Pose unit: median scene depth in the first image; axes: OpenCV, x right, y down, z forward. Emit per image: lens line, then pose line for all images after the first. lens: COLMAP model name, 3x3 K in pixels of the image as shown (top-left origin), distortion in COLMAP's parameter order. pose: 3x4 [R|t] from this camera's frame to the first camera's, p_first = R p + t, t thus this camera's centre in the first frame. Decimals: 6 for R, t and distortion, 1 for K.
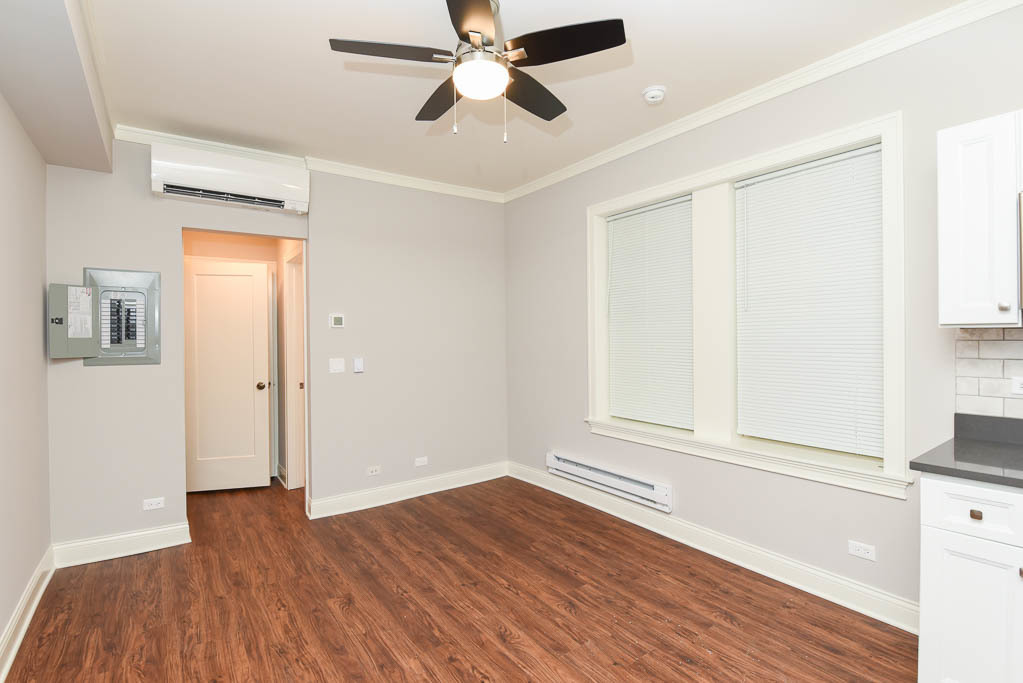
lens RADIAL K [[479.1, 0, 511.2], [0, 479.1, 339.2], [0, 0, 1]] dist [0.001581, -0.009708]
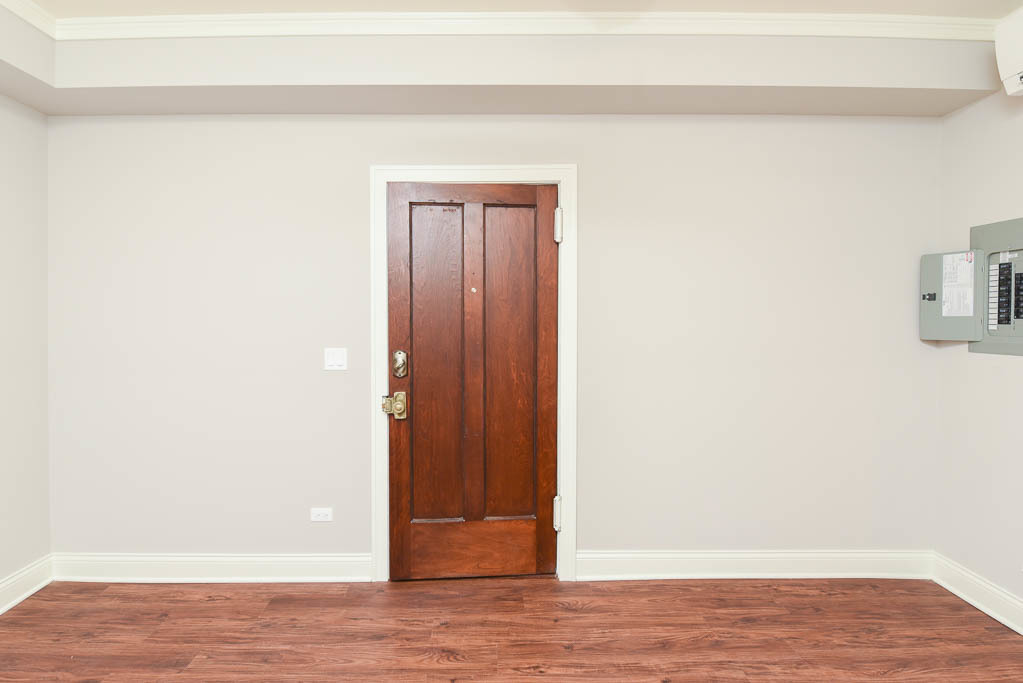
lens RADIAL K [[489.4, 0, 496.6], [0, 489.4, 332.1], [0, 0, 1]] dist [0.001531, -0.009024]
pose [[-0.580158, 0.024003, -0.814150, 0.227780], [-0.000307, 0.999559, 0.029688, -0.000370], [0.814504, 0.017473, -0.579895, 0.853874]]
